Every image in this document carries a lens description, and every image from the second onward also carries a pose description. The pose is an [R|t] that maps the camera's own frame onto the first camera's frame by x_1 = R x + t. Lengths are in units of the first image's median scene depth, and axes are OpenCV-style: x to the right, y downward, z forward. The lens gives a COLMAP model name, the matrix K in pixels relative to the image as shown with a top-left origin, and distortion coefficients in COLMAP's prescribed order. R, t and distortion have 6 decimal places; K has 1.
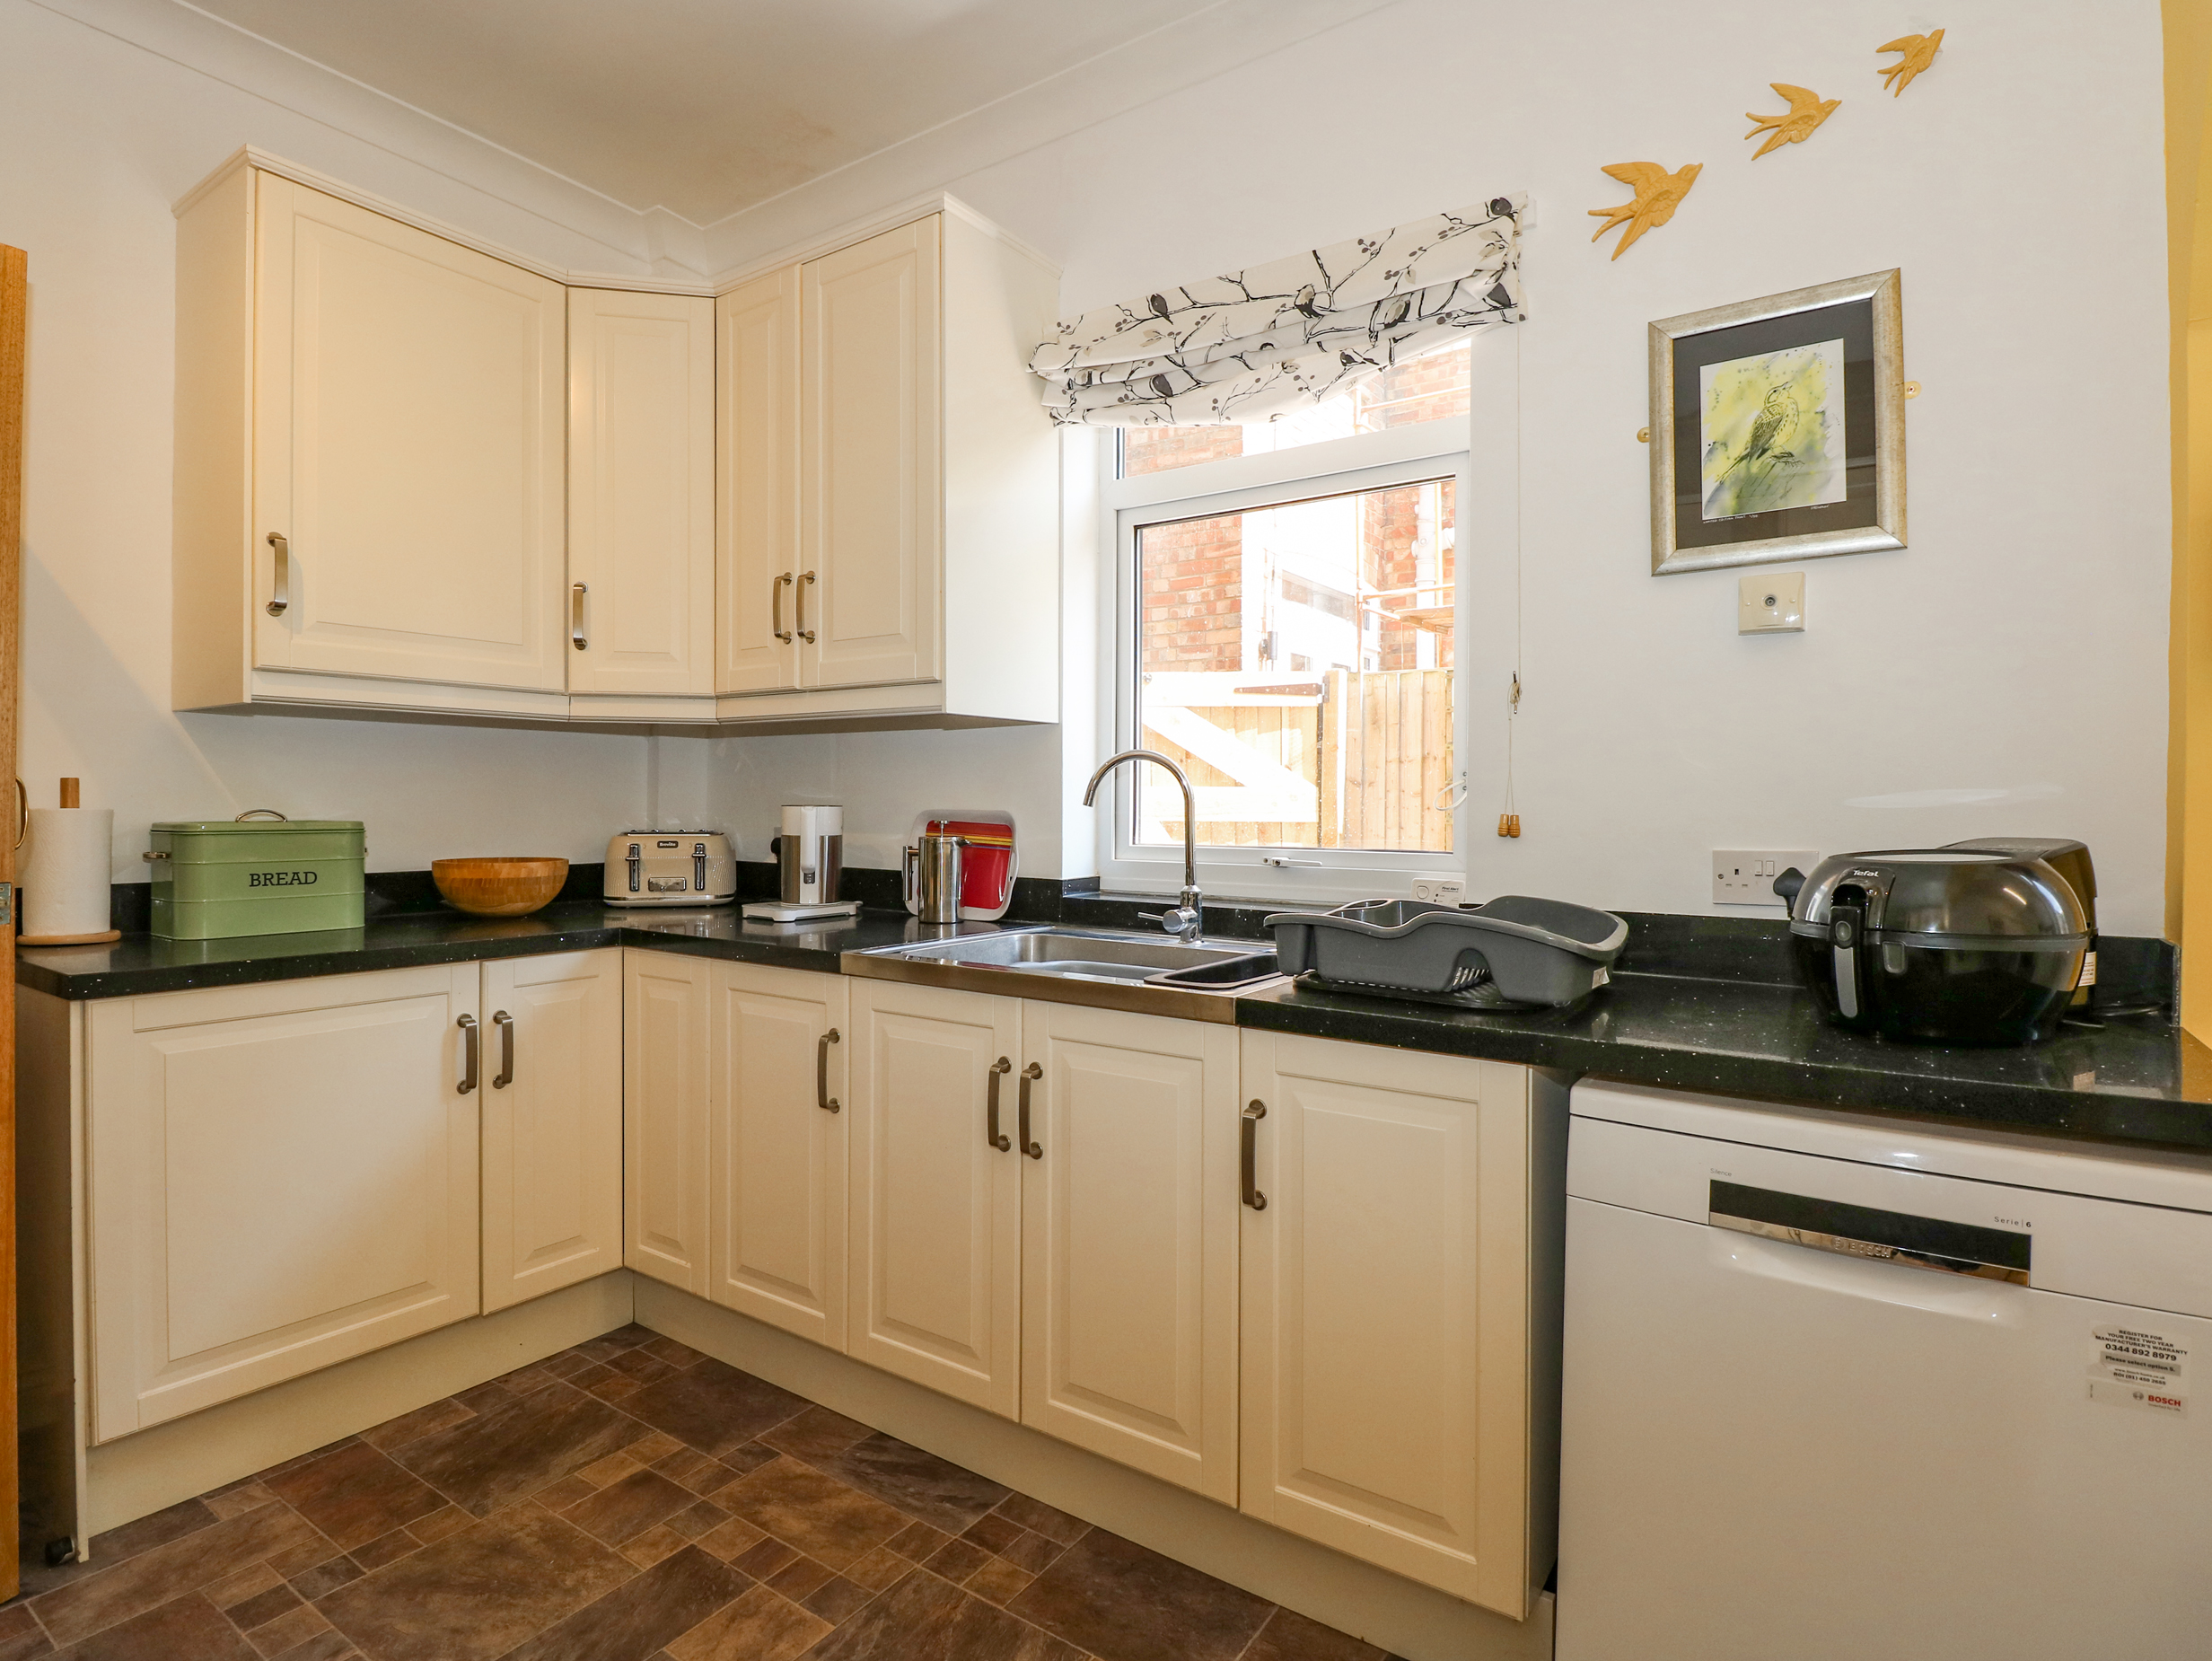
lens RADIAL K [[1186.0, 0, 1088.6], [0, 1186.0, 808.4], [0, 0, 1]] dist [-0.008209, -0.002262]
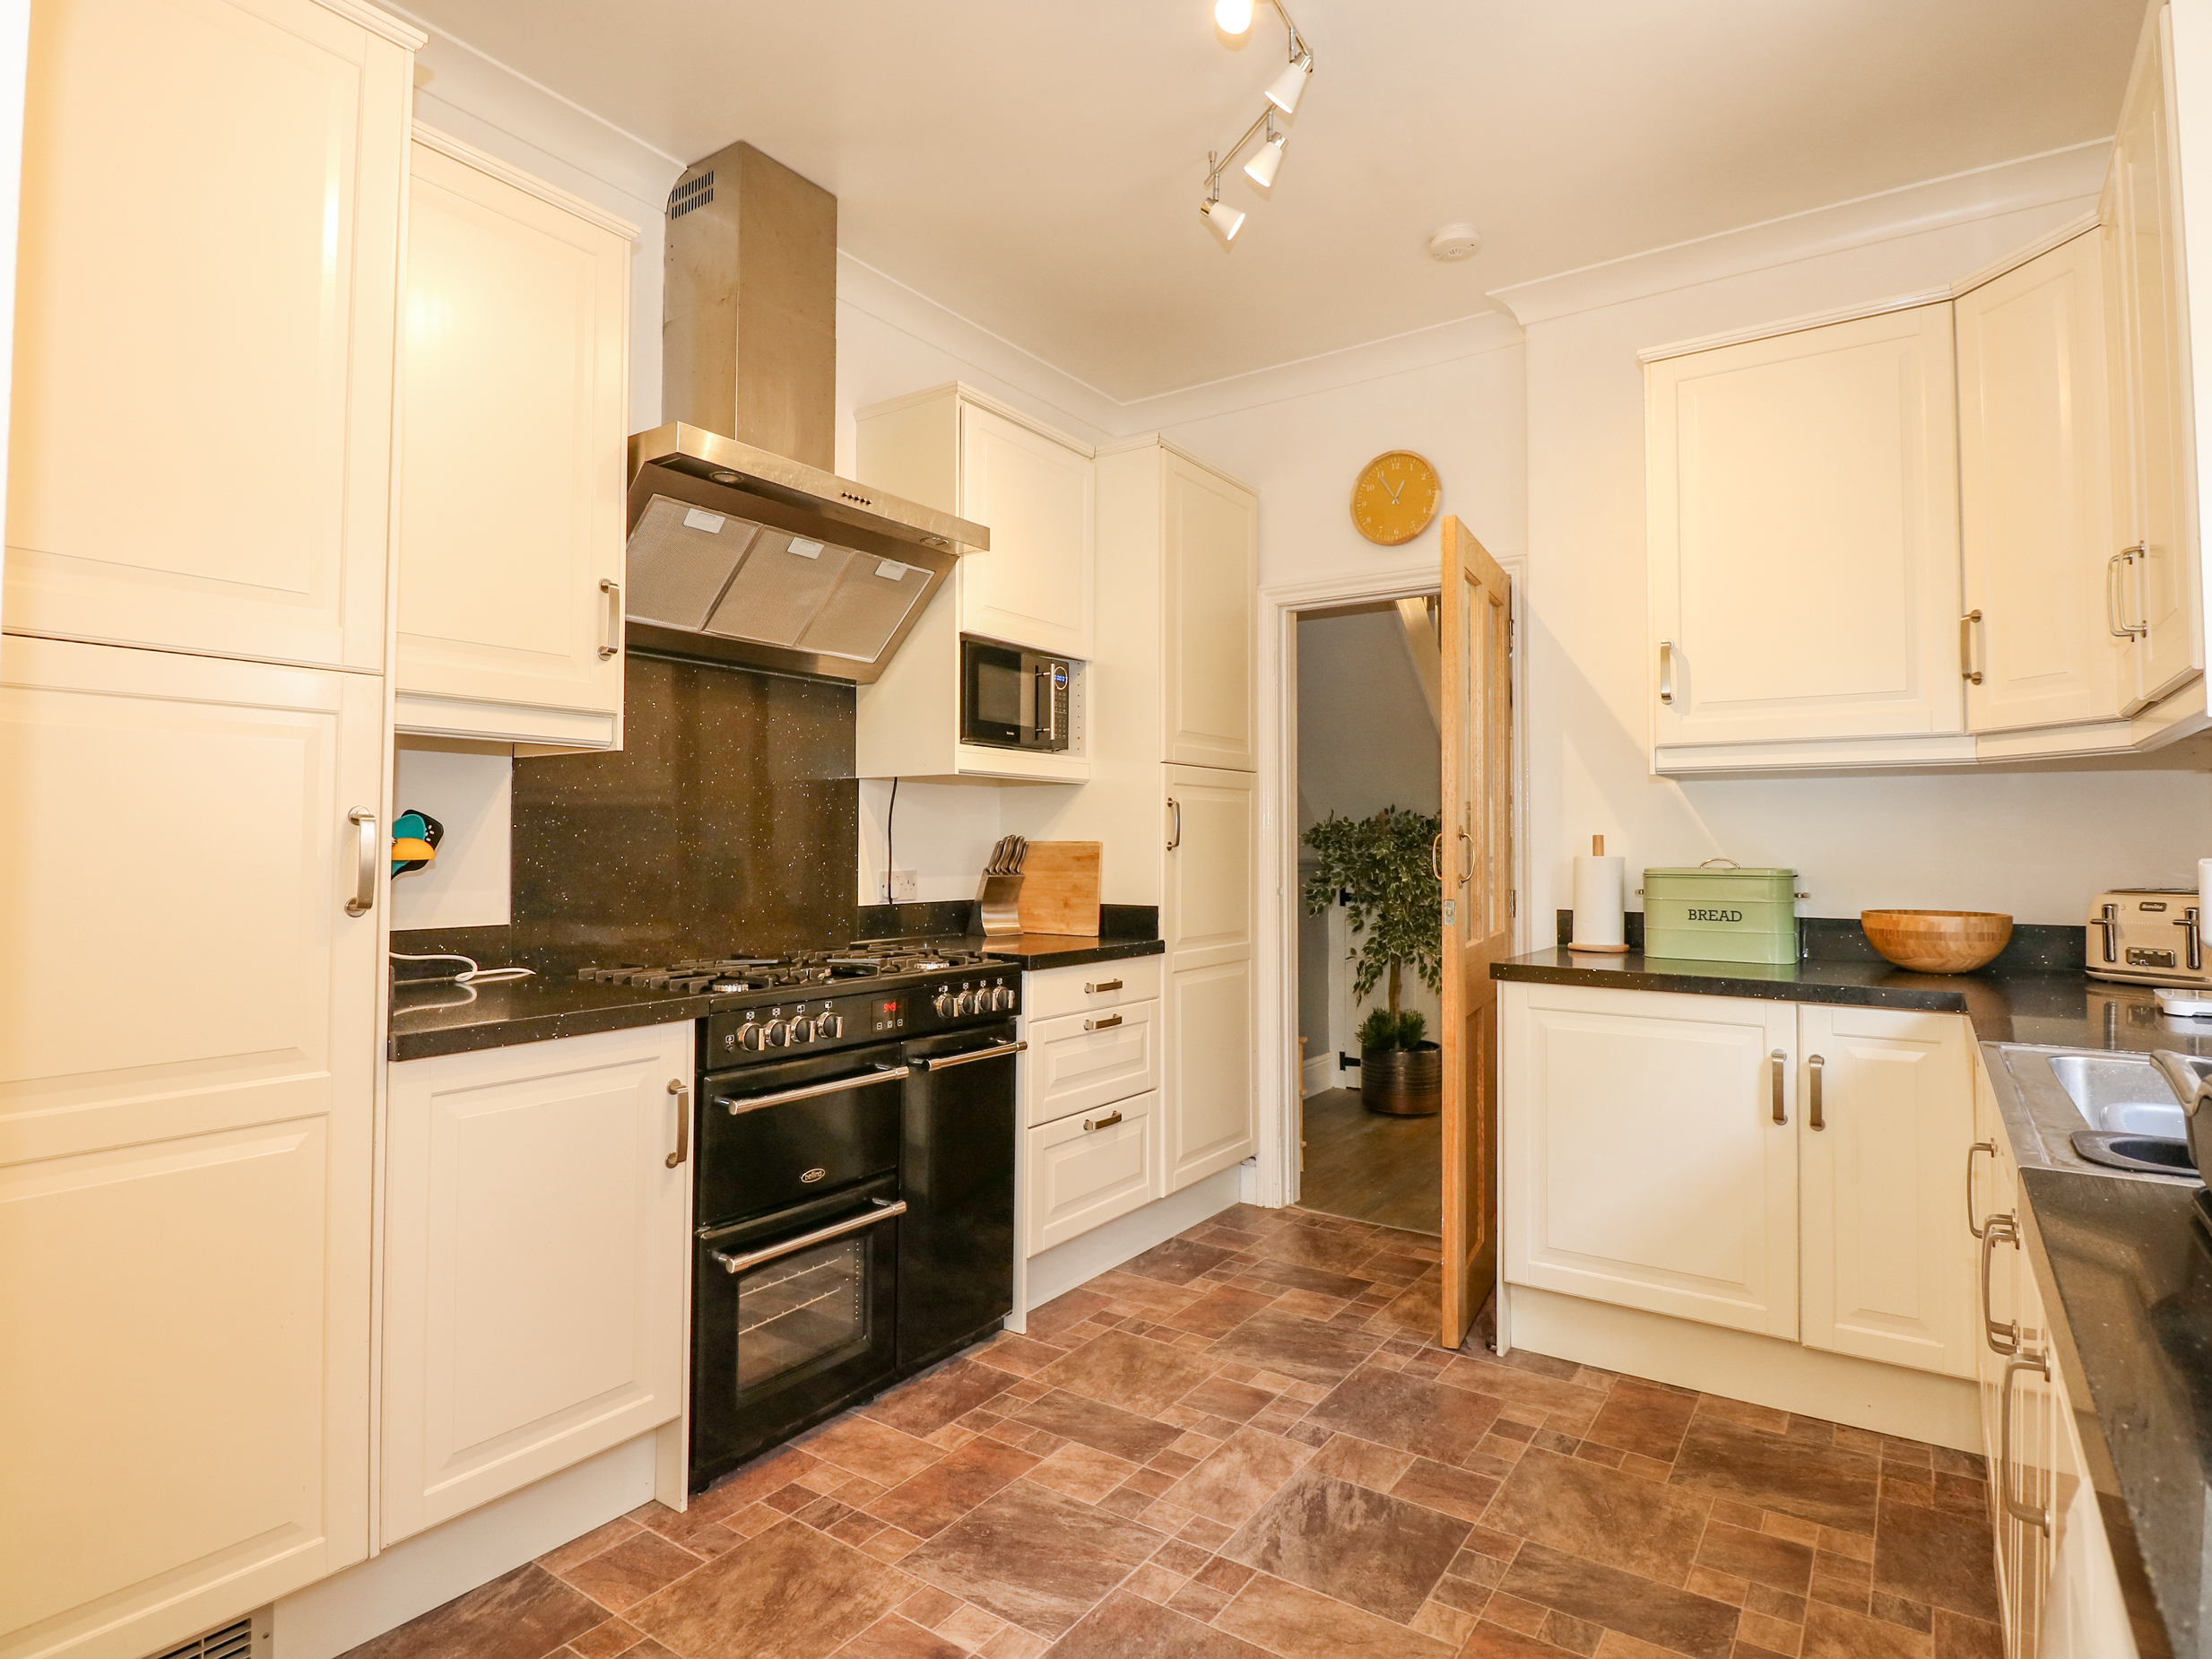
lens RADIAL K [[1186.0, 0, 1105.9], [0, 1186.0, 807.9], [0, 0, 1]] dist [-0.008209, -0.002262]
pose [[0.007247, -0.036497, -0.999307, 0.542395], [-0.008826, 0.999292, -0.036560, -0.000682], [0.999935, 0.009085, 0.006920, 0.377716]]
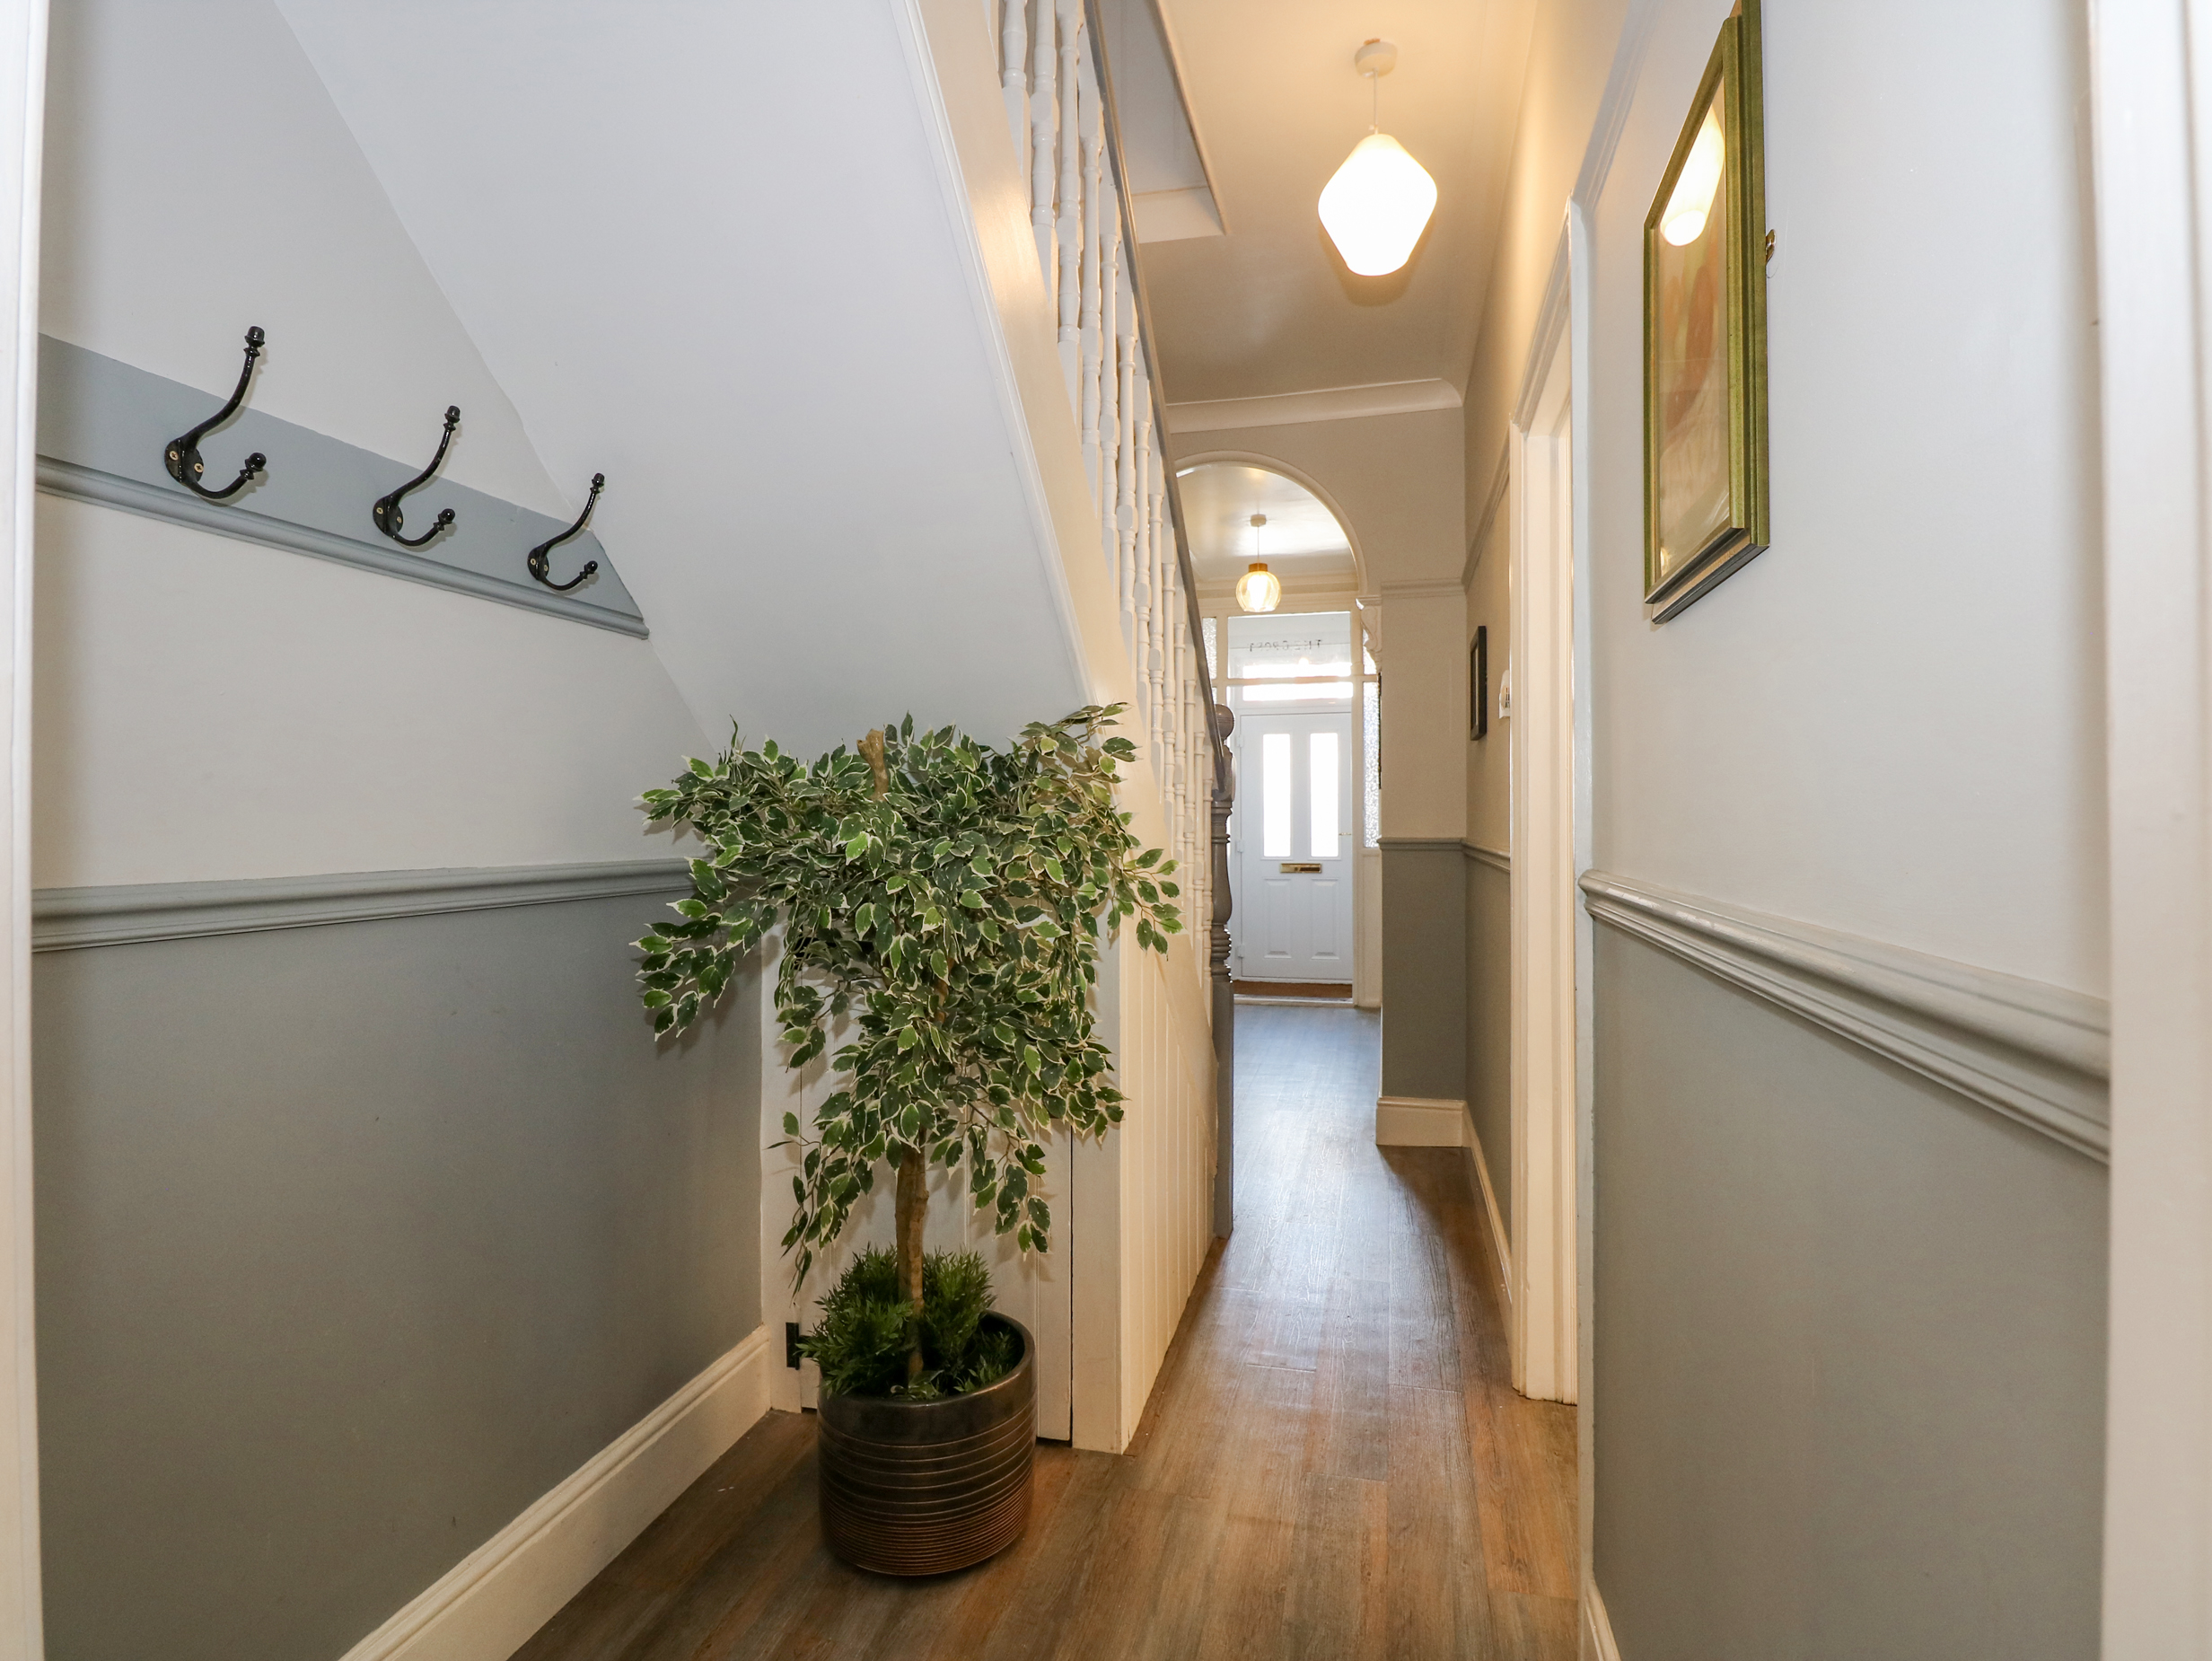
lens RADIAL K [[1186.0, 0, 1104.9], [0, 1186.0, 822.2], [0, 0, 1]] dist [-0.008209, -0.002262]
pose [[0.363230, -0.005320, -0.931684, -0.946772], [-0.003792, 0.999967, -0.007189, -0.011931], [0.931692, 0.006144, 0.363198, 0.785439]]
